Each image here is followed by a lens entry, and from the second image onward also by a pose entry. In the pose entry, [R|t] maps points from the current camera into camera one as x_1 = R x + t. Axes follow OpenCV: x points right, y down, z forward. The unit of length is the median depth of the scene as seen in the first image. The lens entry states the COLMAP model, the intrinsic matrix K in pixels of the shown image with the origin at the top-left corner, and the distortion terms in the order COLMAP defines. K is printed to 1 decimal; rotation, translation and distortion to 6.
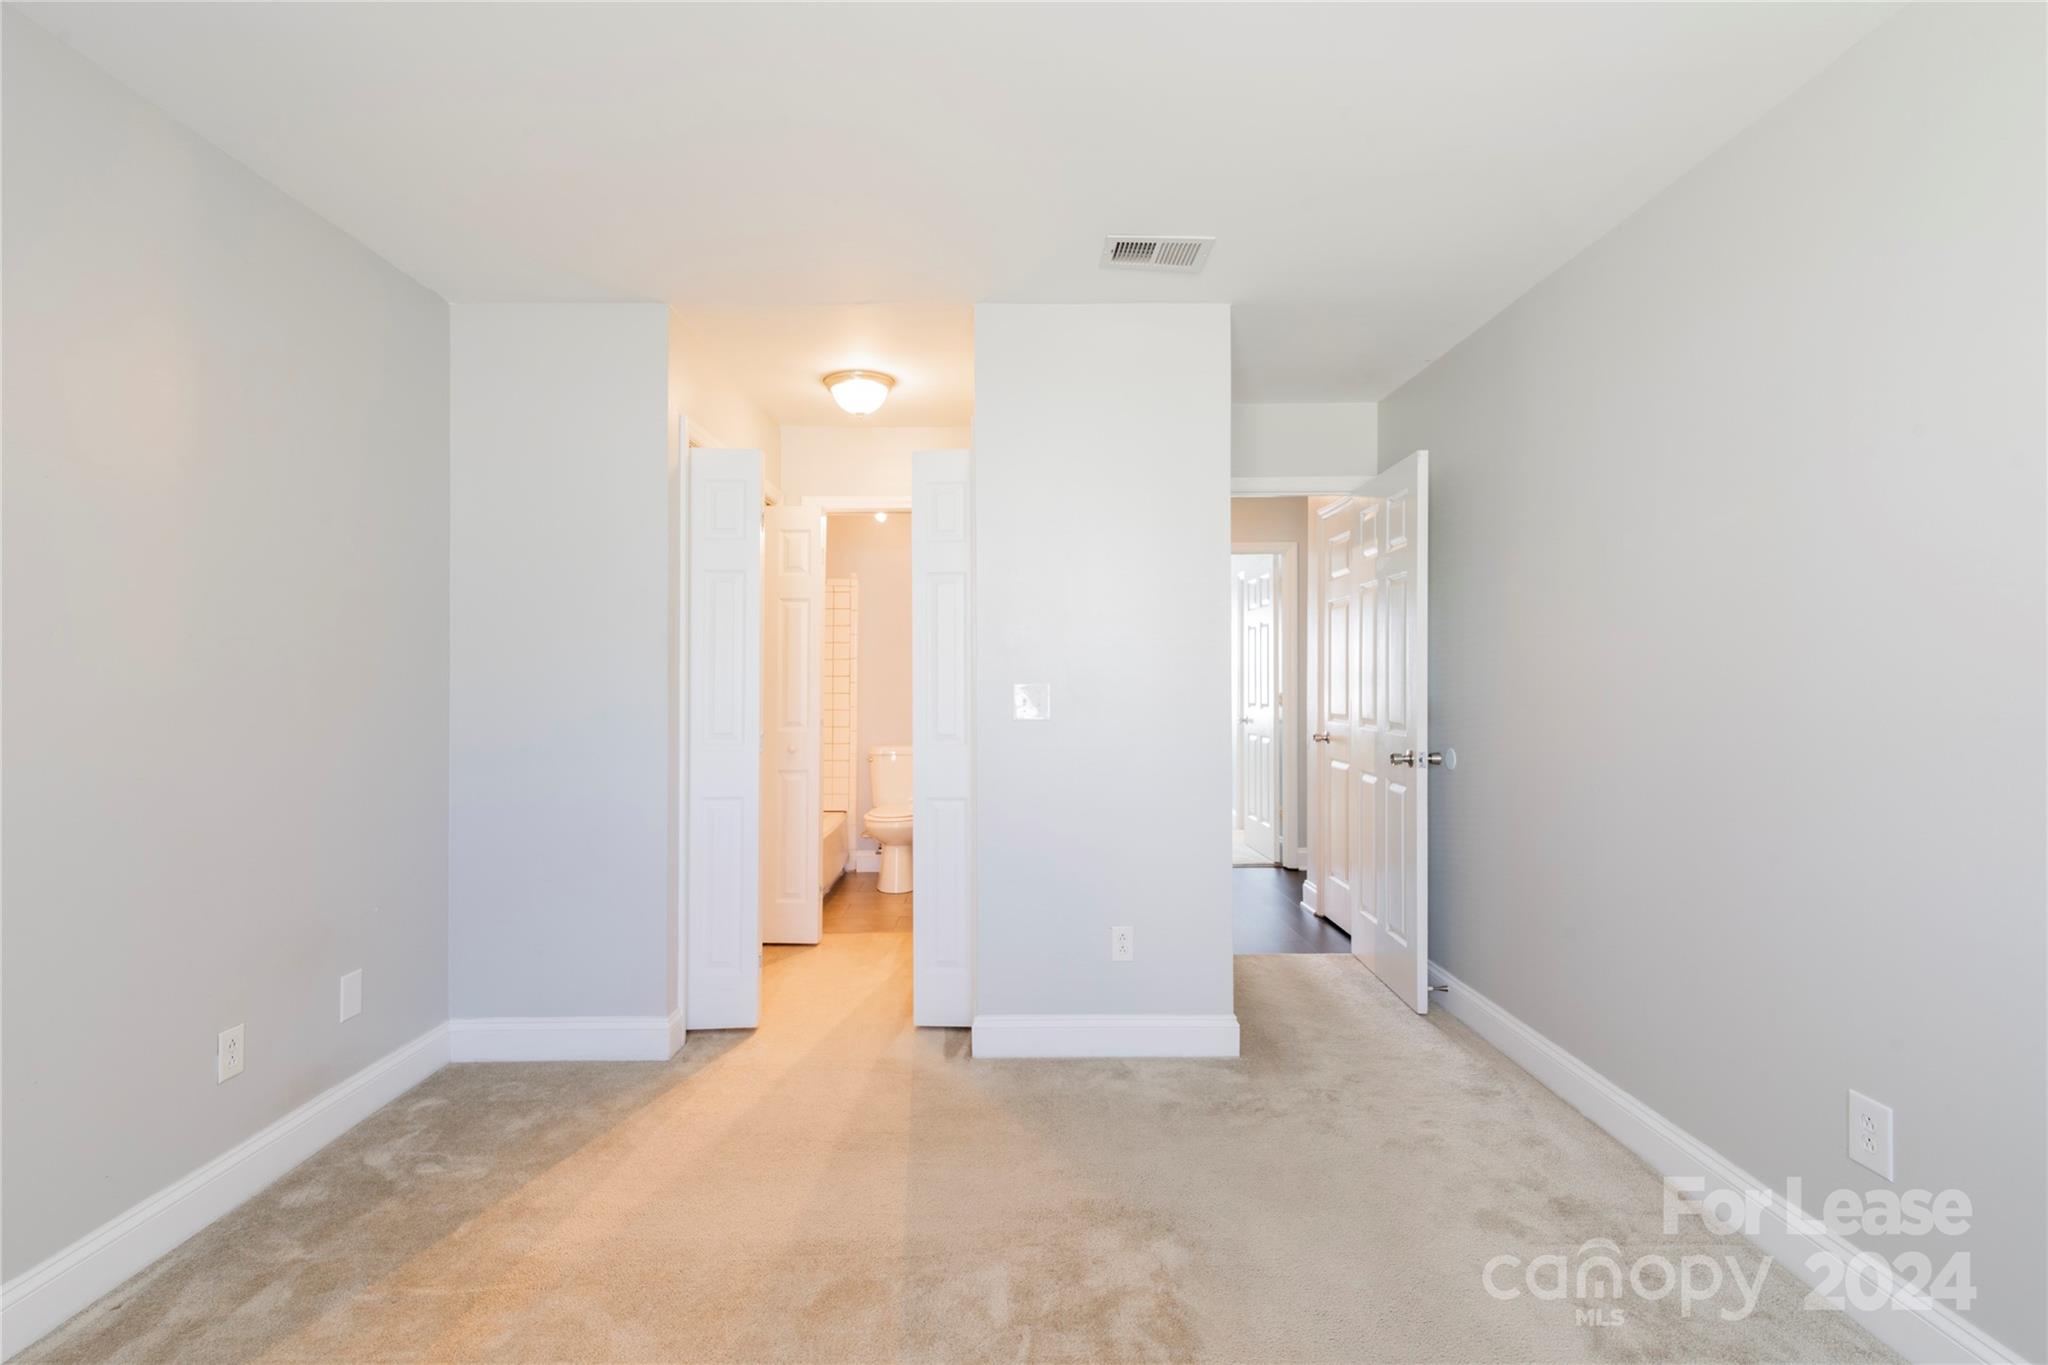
lens RADIAL K [[956.1, 0, 1021.4], [0, 956.1, 678.0], [0, 0, 1]] dist [0.014016, -0.001684]
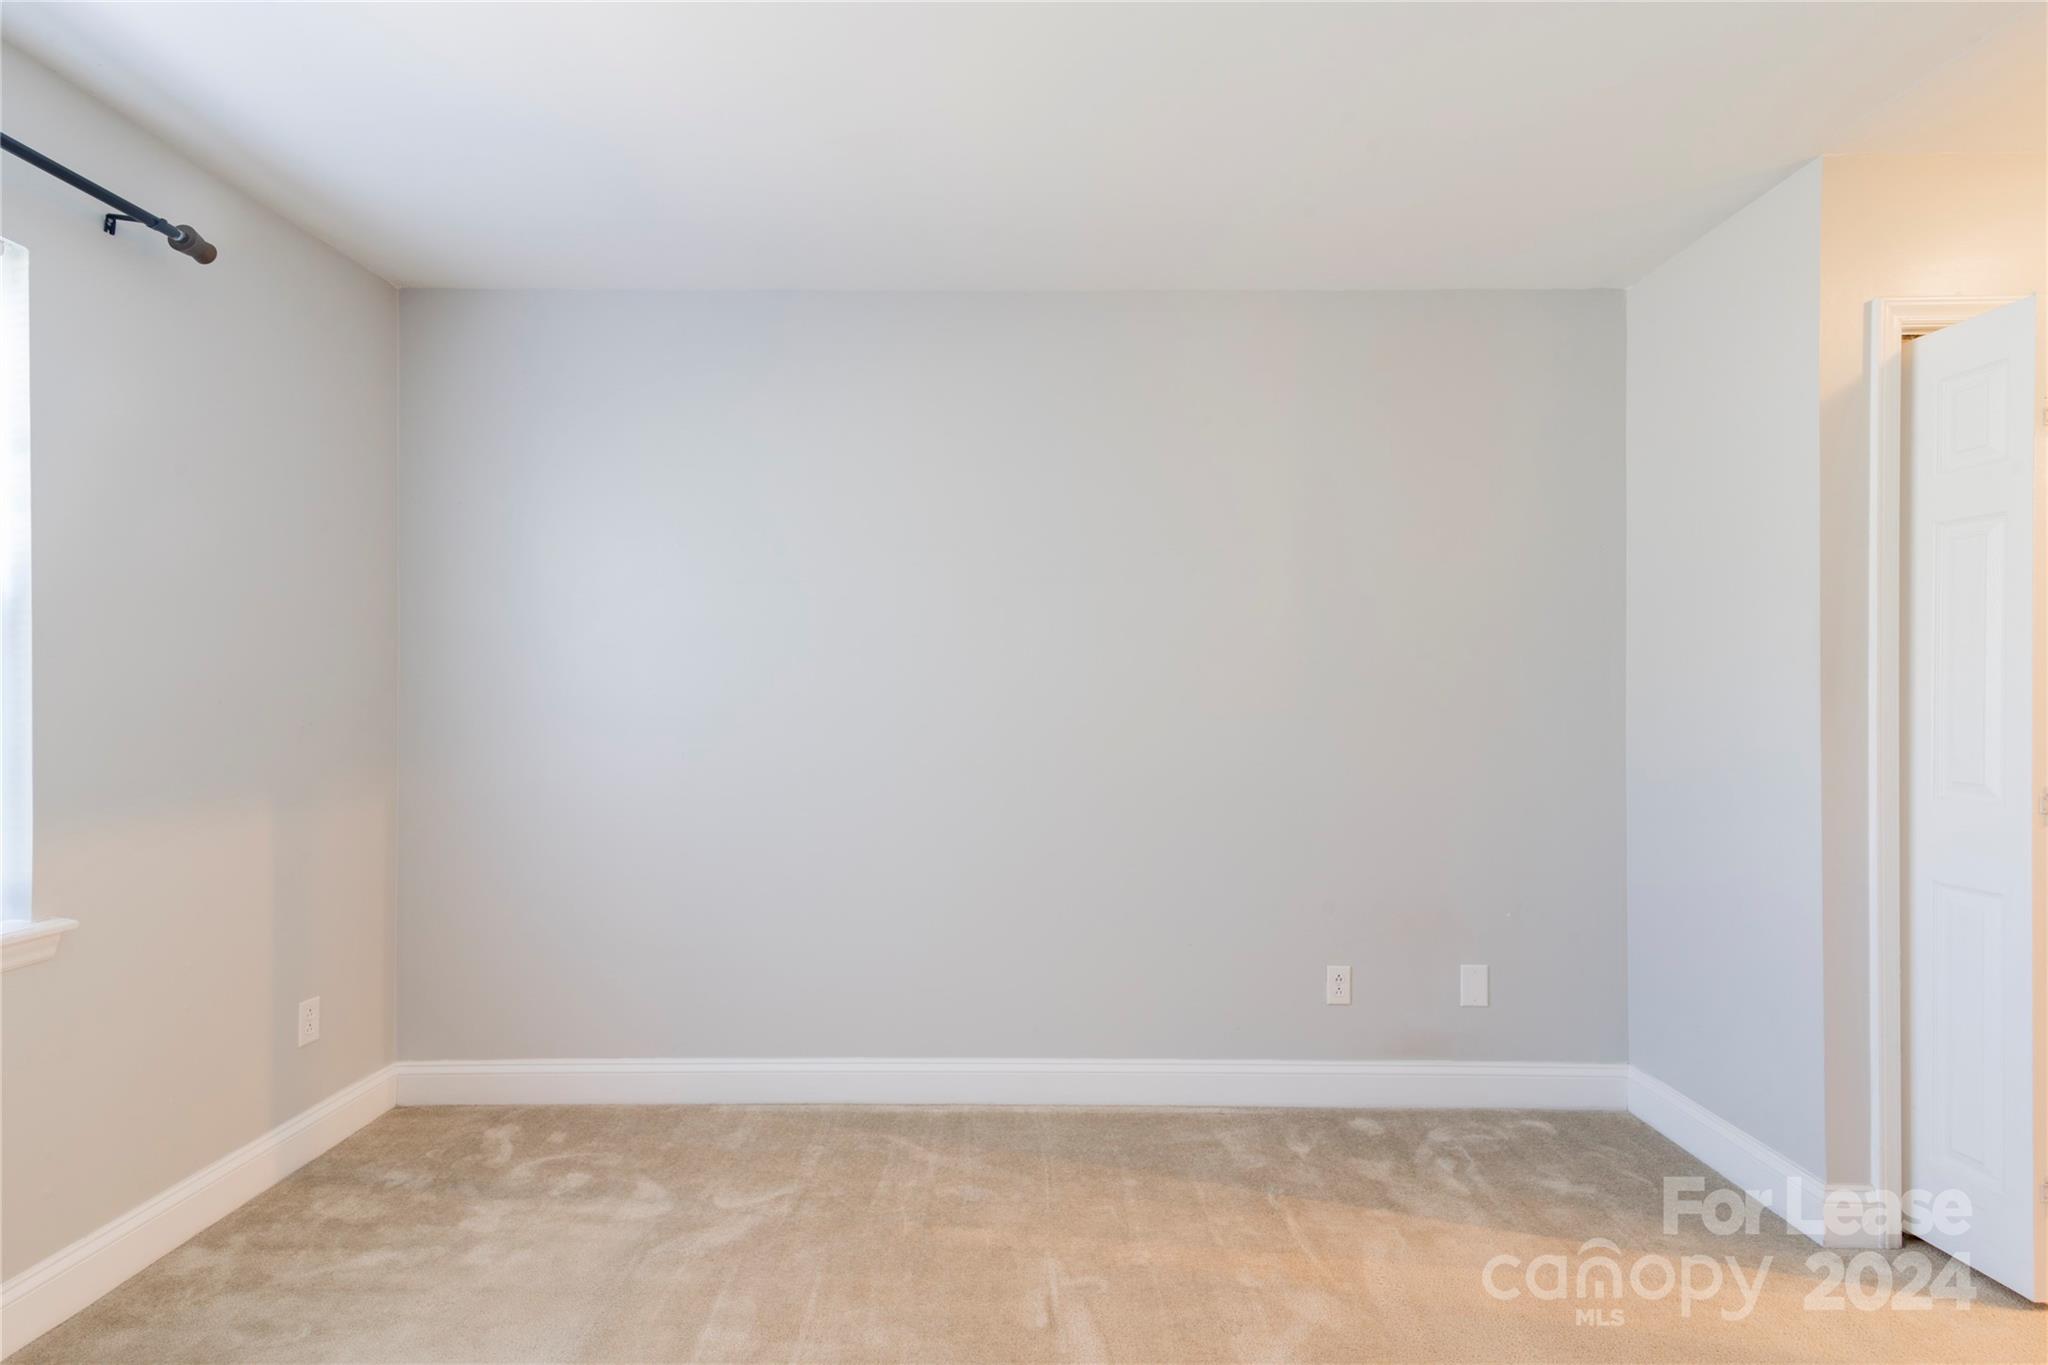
lens RADIAL K [[956.1, 0, 1016.6], [0, 956.1, 685.6], [0, 0, 1]] dist [0.014016, -0.001684]
pose [[-0.009957, -0.011637, -0.999883, 0.430412], [0.000193, 0.999932, -0.011640, 0.004467], [0.999950, -0.000309, -0.009954, 0.541738]]
